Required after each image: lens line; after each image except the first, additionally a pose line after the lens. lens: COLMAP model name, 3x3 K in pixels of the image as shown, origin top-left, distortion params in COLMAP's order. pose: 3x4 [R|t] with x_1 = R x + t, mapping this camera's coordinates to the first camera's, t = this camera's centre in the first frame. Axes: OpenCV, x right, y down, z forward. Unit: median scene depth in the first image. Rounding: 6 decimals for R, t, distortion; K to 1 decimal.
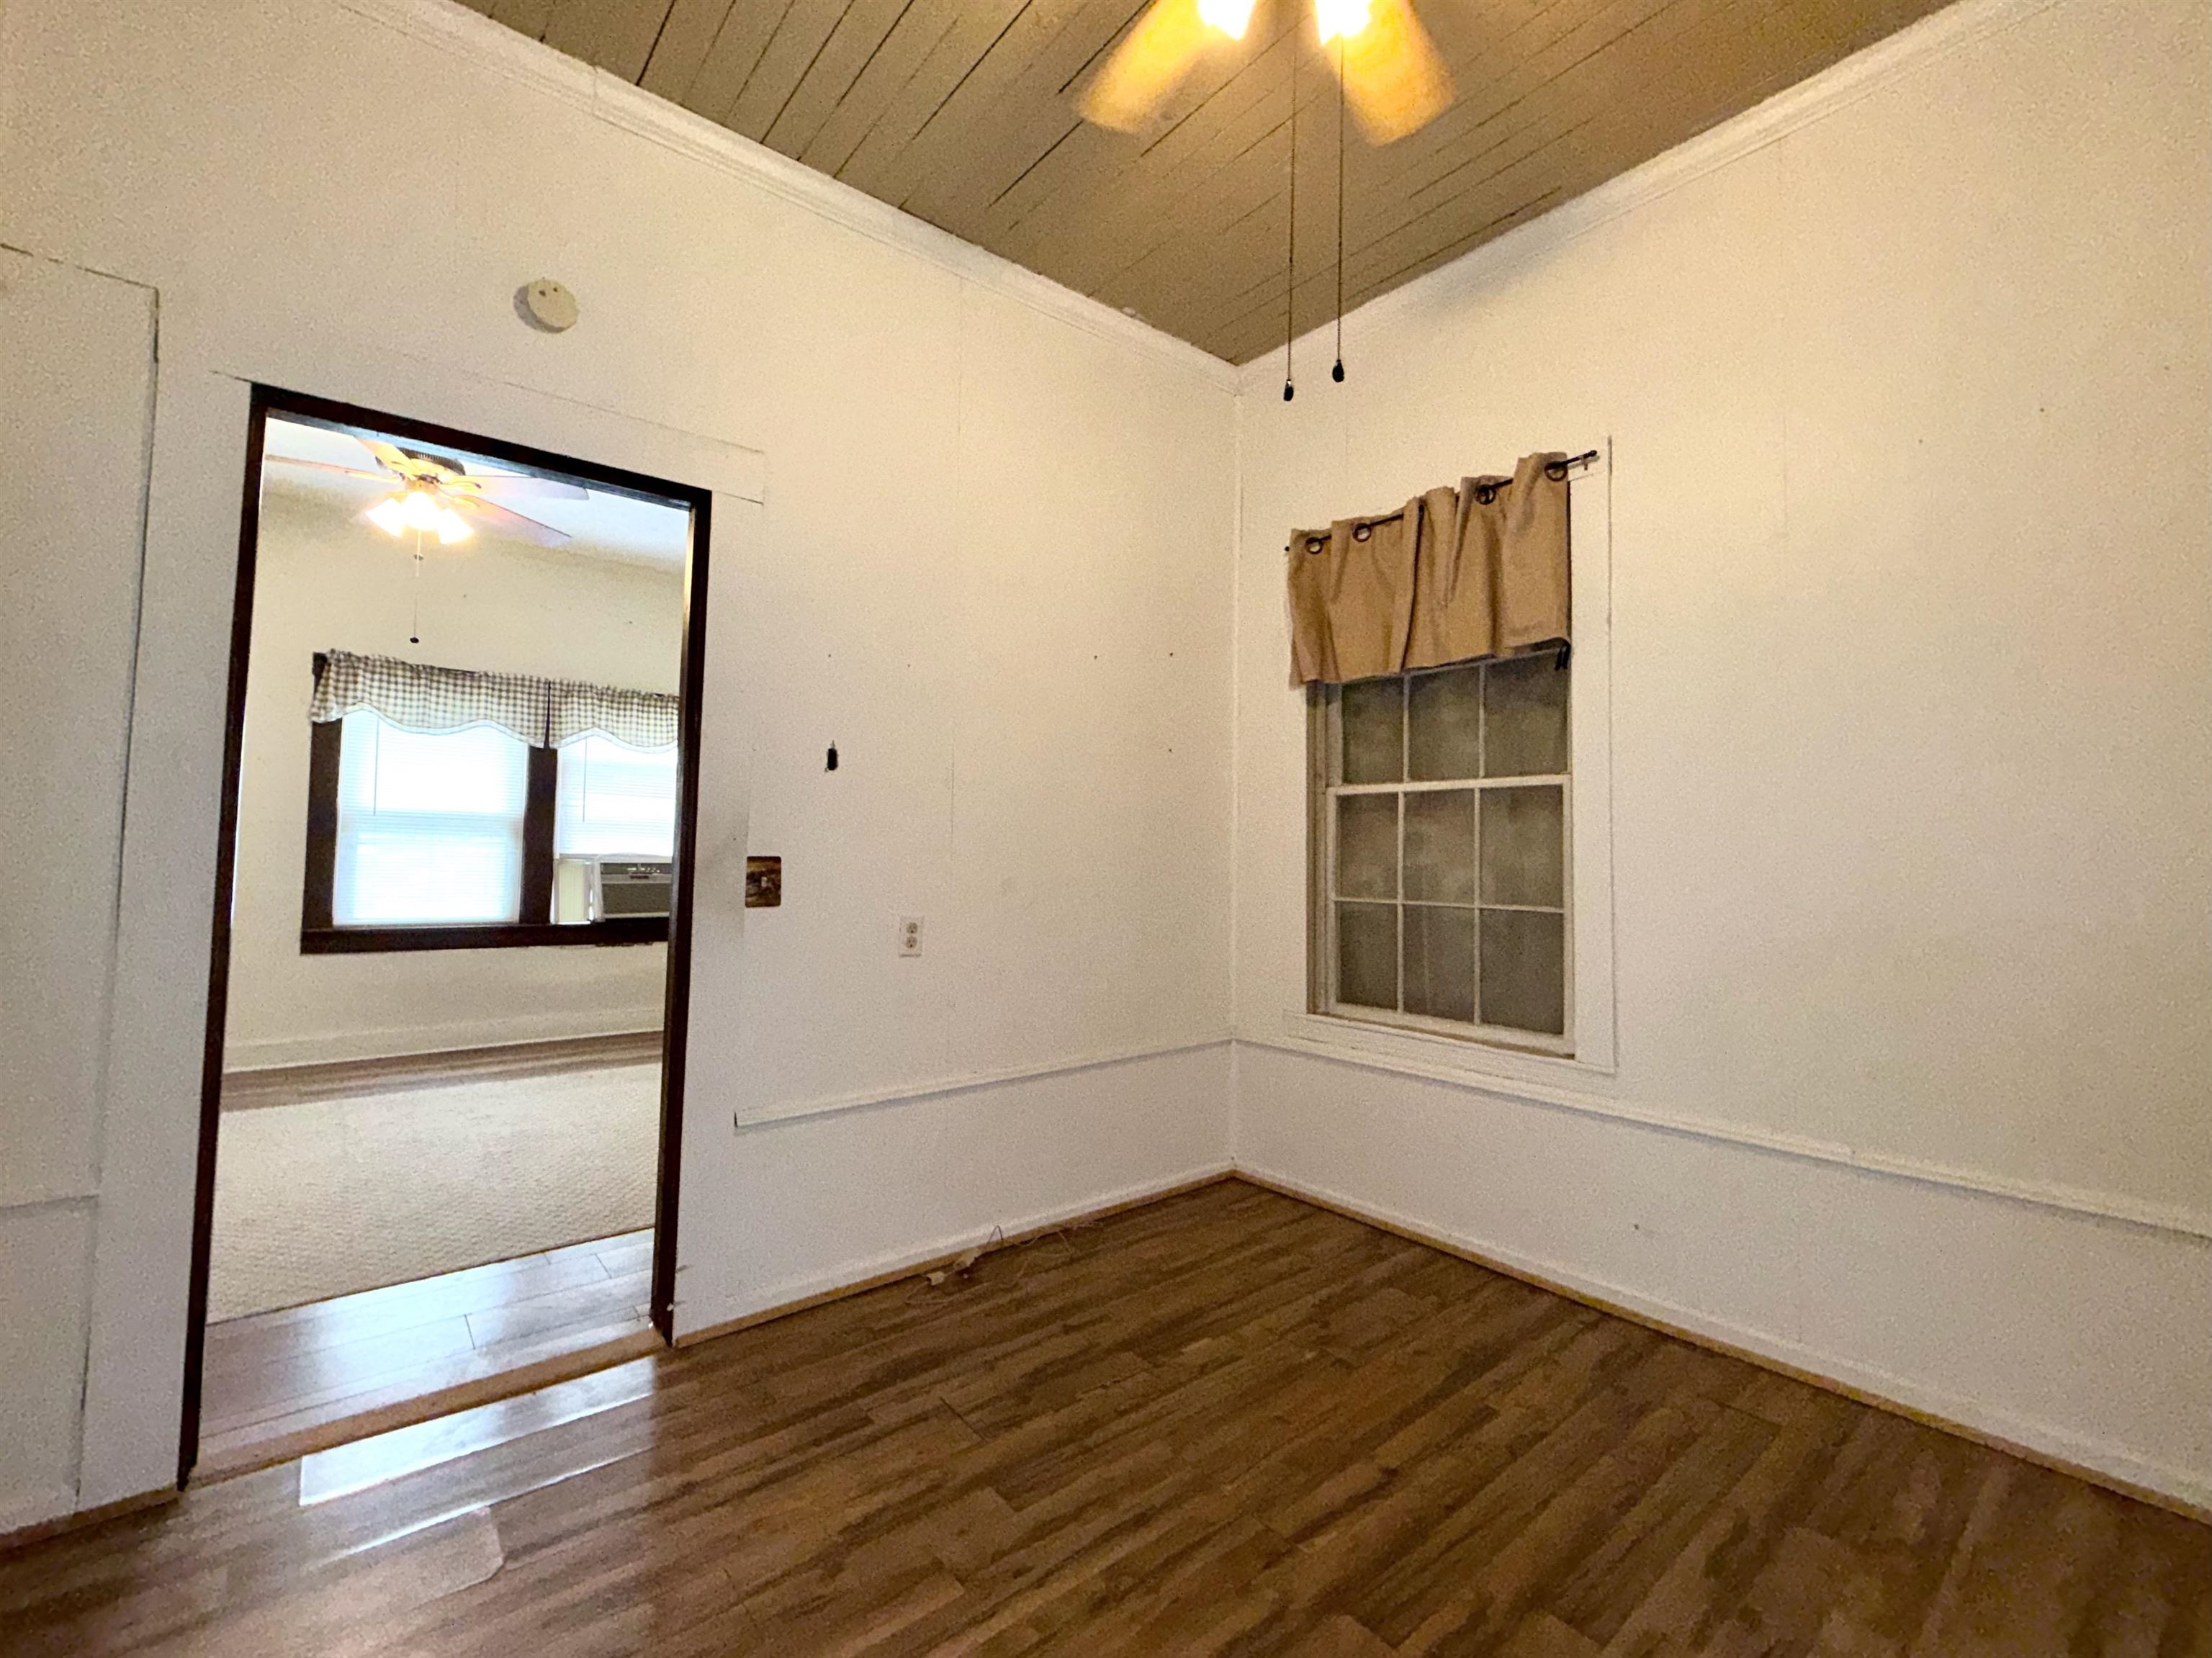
lens RADIAL K [[935.0, 0, 1106.4], [0, 935.0, 827.8], [0, 0, 1]] dist [0.001016, 0.000275]
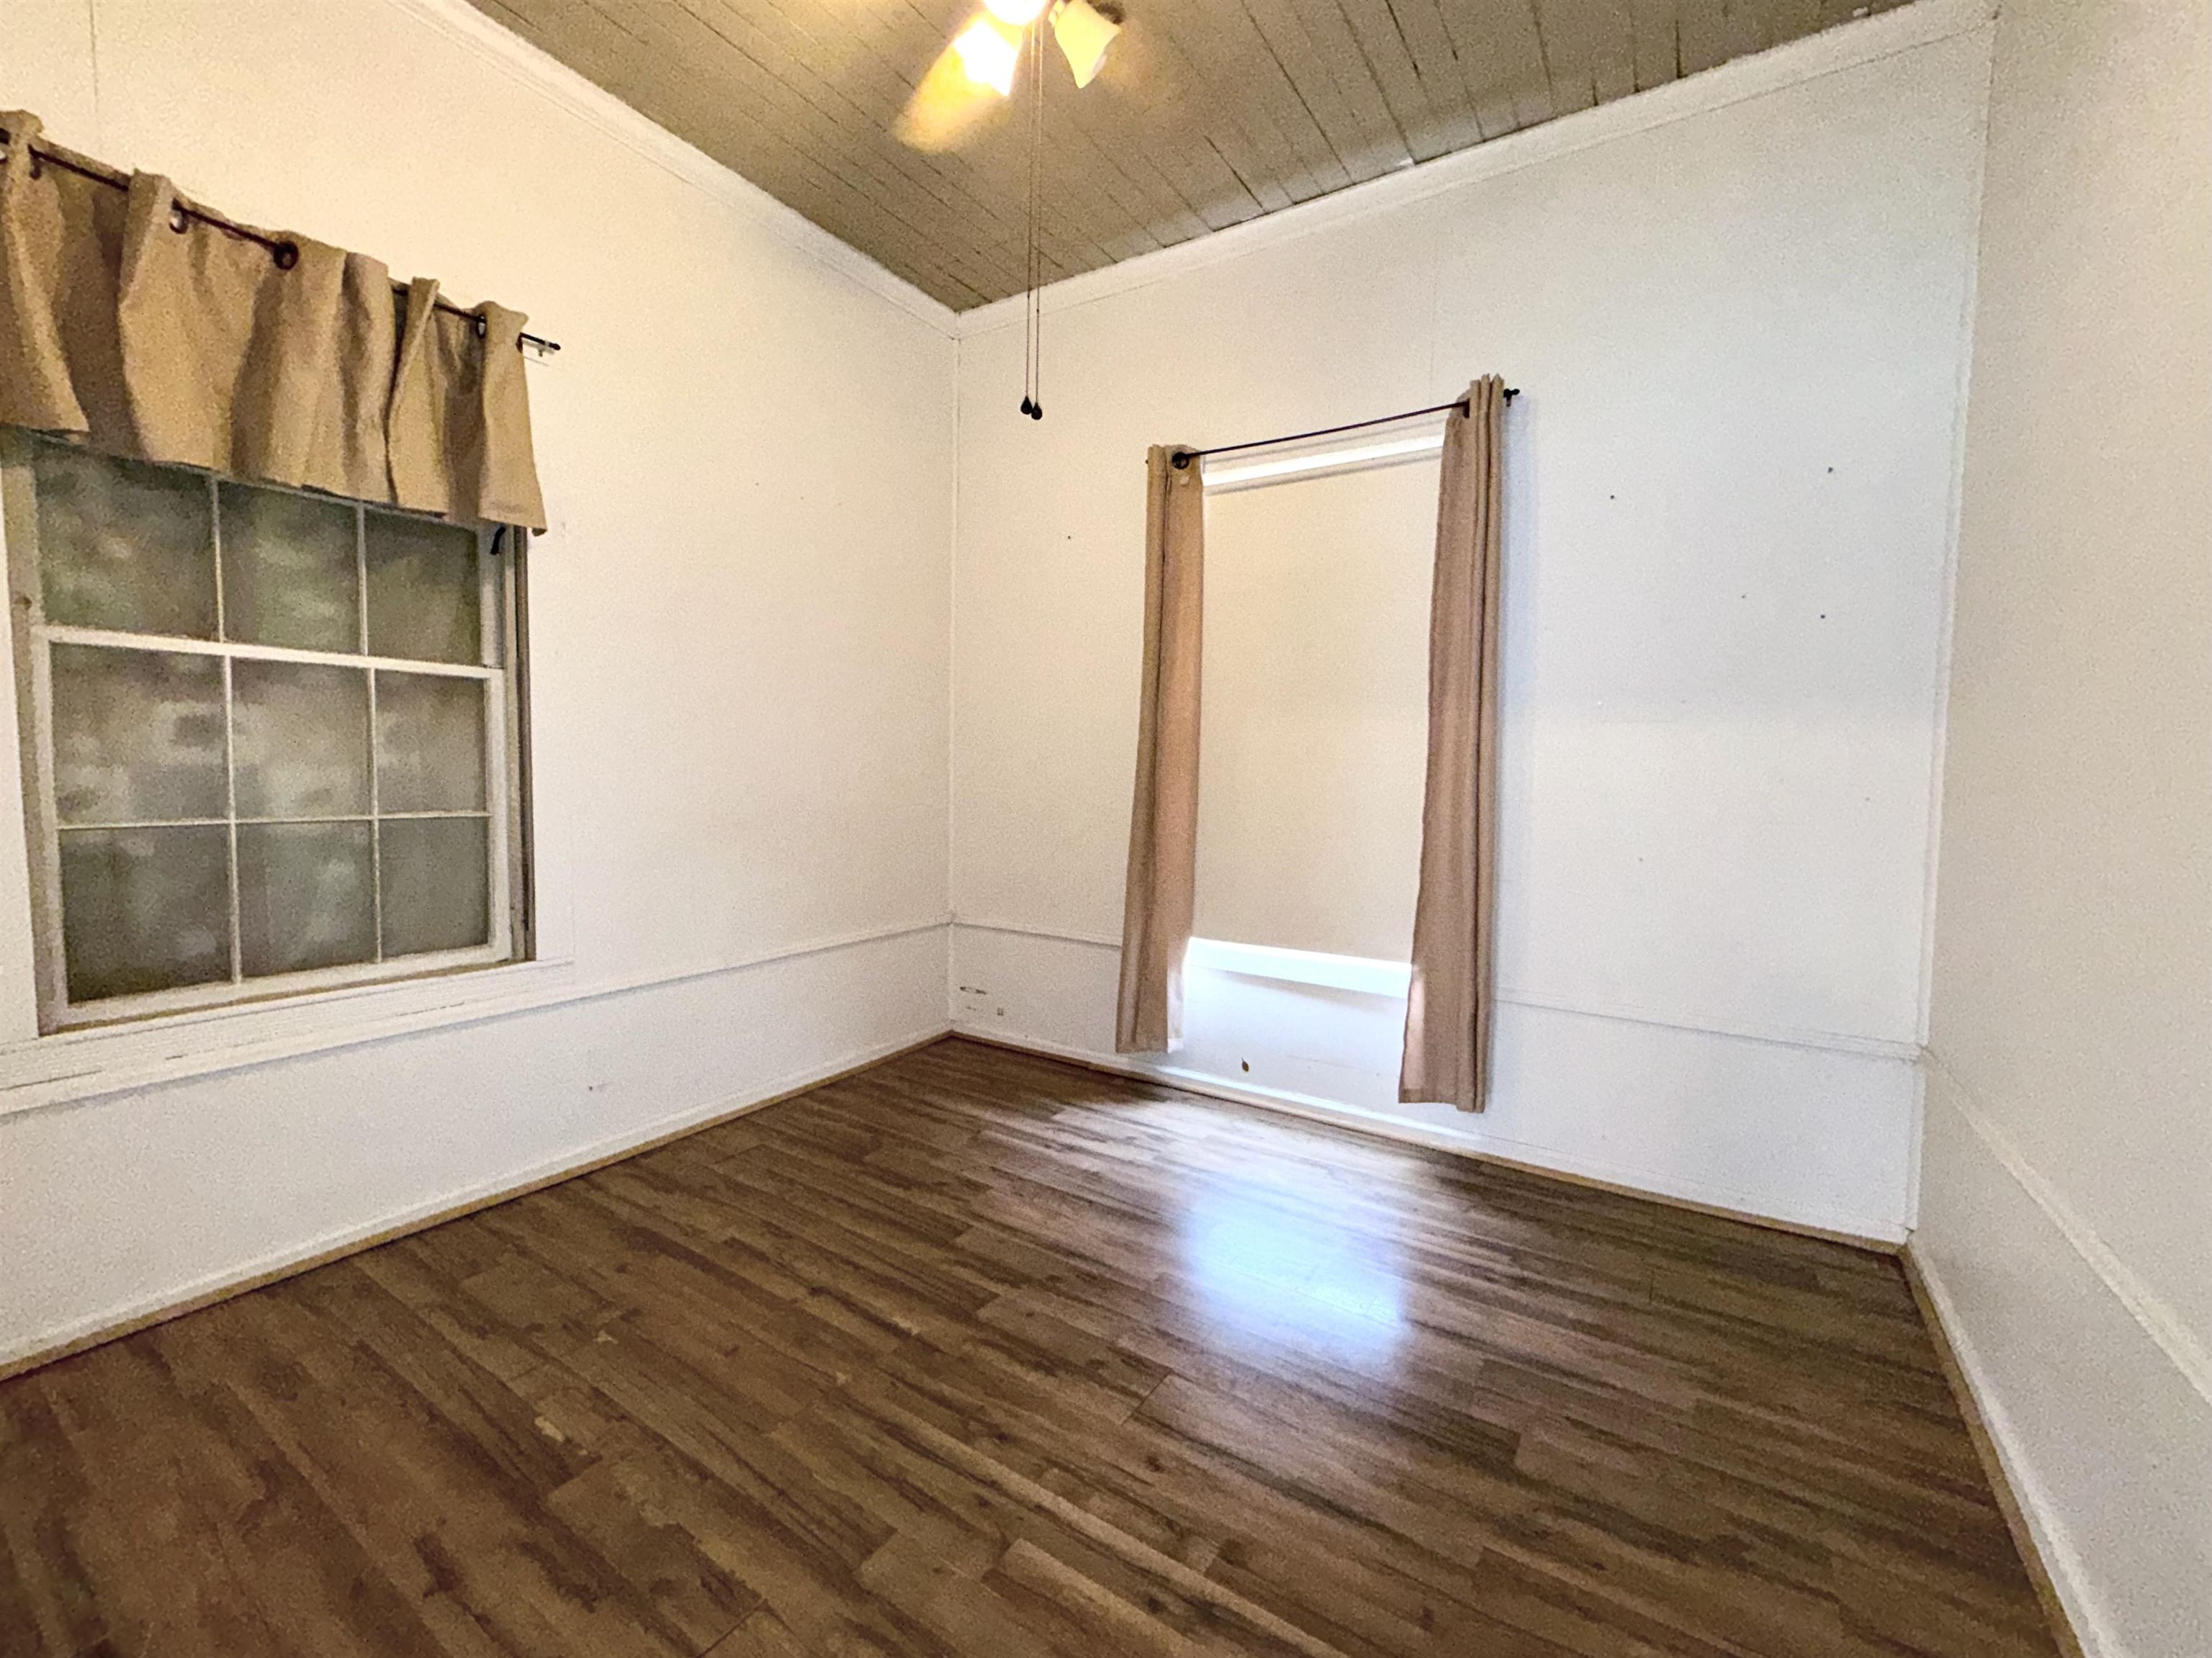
lens RADIAL K [[899.4, 0, 1100.8], [0, 899.4, 829.9], [0, 0, 1]] dist [0.001793, 0.000023]
pose [[-0.284934, -0.088260, 0.954475, -0.628212], [-0.054386, 0.995636, 0.075831, 0.002533], [-0.957003, -0.030303, -0.288490, 0.755734]]
